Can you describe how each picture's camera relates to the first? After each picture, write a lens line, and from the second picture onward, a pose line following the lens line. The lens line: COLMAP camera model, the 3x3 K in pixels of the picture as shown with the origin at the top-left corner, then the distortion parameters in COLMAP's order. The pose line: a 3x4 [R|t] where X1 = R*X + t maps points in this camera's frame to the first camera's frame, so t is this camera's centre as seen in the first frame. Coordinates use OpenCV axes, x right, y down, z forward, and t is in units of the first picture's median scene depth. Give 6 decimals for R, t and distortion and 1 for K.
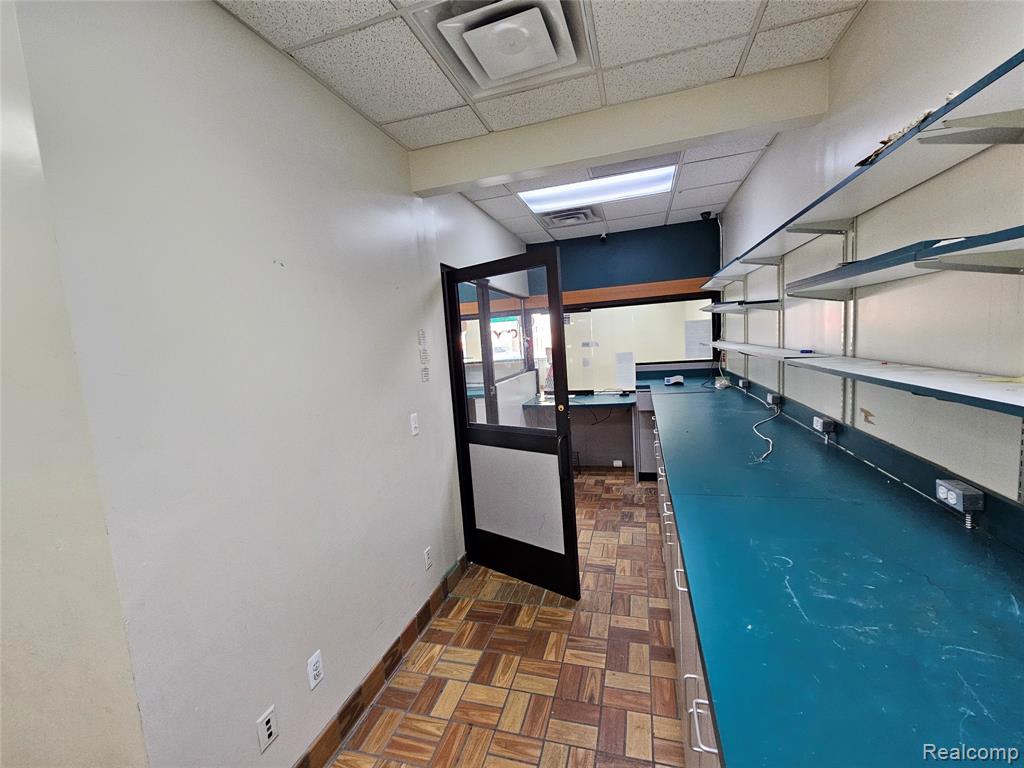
lens RADIAL K [[420.9, 0, 516.5], [0, 420.9, 391.0], [0, 0, 1]] dist [-0.002087, 0.001134]
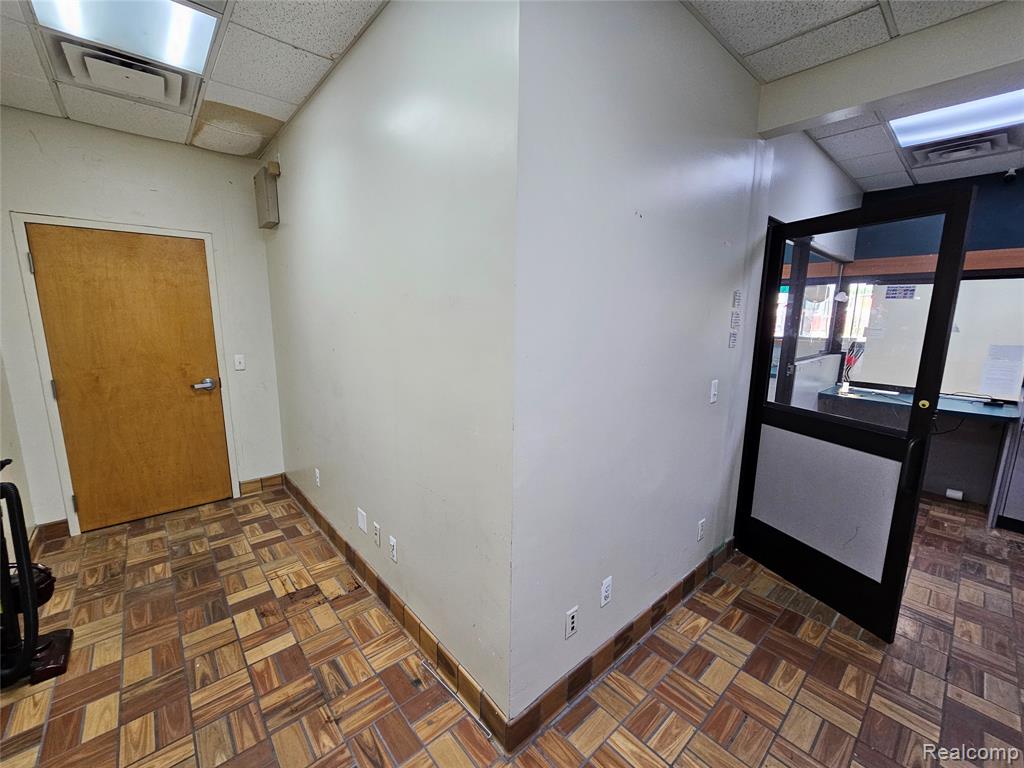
lens RADIAL K [[420.9, 0, 516.5], [0, 420.9, 391.0], [0, 0, 1]] dist [-0.002087, 0.001134]
pose [[0.846603, 0.178957, -0.501236, -0.142865], [-0.138593, 0.983411, 0.117021, 0.029489], [0.513863, -0.029603, 0.857361, -0.039207]]
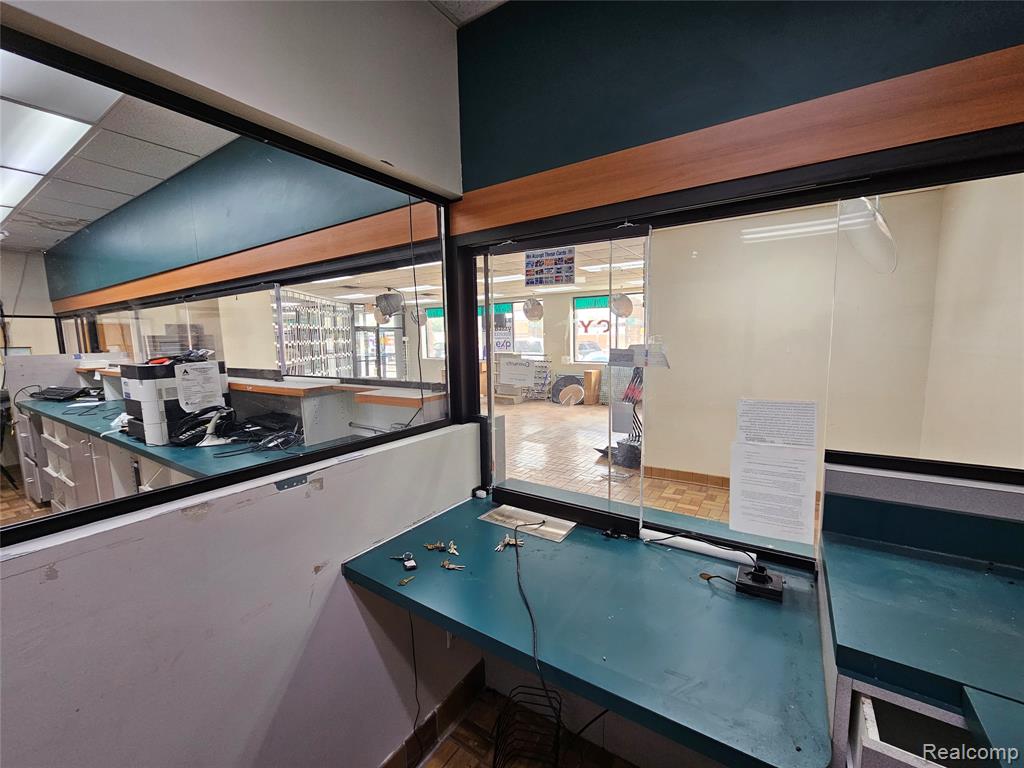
lens RADIAL K [[420.9, 0, 516.5], [0, 420.9, 391.0], [0, 0, 1]] dist [-0.002087, 0.001134]
pose [[0.952781, 0.101054, -0.286352, 0.372142], [-0.095912, 0.994876, 0.031964, -0.191468], [0.288115, -0.002990, 0.957591, 1.495249]]
